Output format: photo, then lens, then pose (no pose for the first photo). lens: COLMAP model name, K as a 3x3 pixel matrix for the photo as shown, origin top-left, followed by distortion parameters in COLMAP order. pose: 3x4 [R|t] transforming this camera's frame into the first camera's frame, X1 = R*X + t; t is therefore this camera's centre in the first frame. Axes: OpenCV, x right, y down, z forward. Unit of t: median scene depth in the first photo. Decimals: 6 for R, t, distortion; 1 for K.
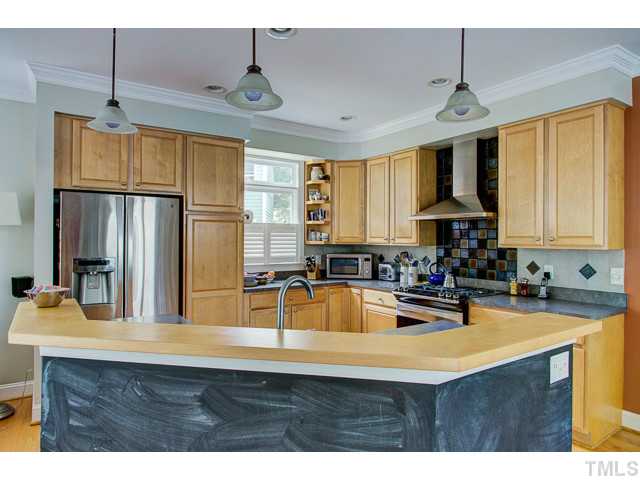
lens RADIAL K [[408.0, 0, 320.0], [0, 408.0, 240.0], [0, 0, 1]] dist [-0.004328, -0.001455]
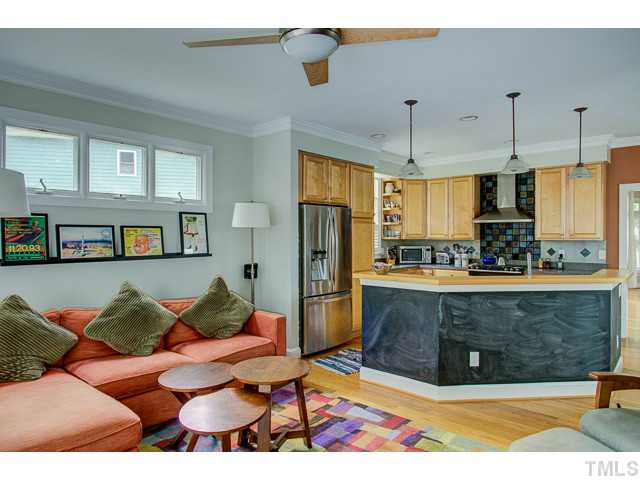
lens RADIAL K [[419.2, 0, 320.0], [0, 419.2, 240.0], [0, 0, 1]] dist [-0.009447, -0.001991]
pose [[0.964970, -0.008364, 0.262227, -0.756155], [0.006309, 0.999942, 0.008678, -0.001740], [-0.262285, -0.006720, 0.964967, -0.374450]]
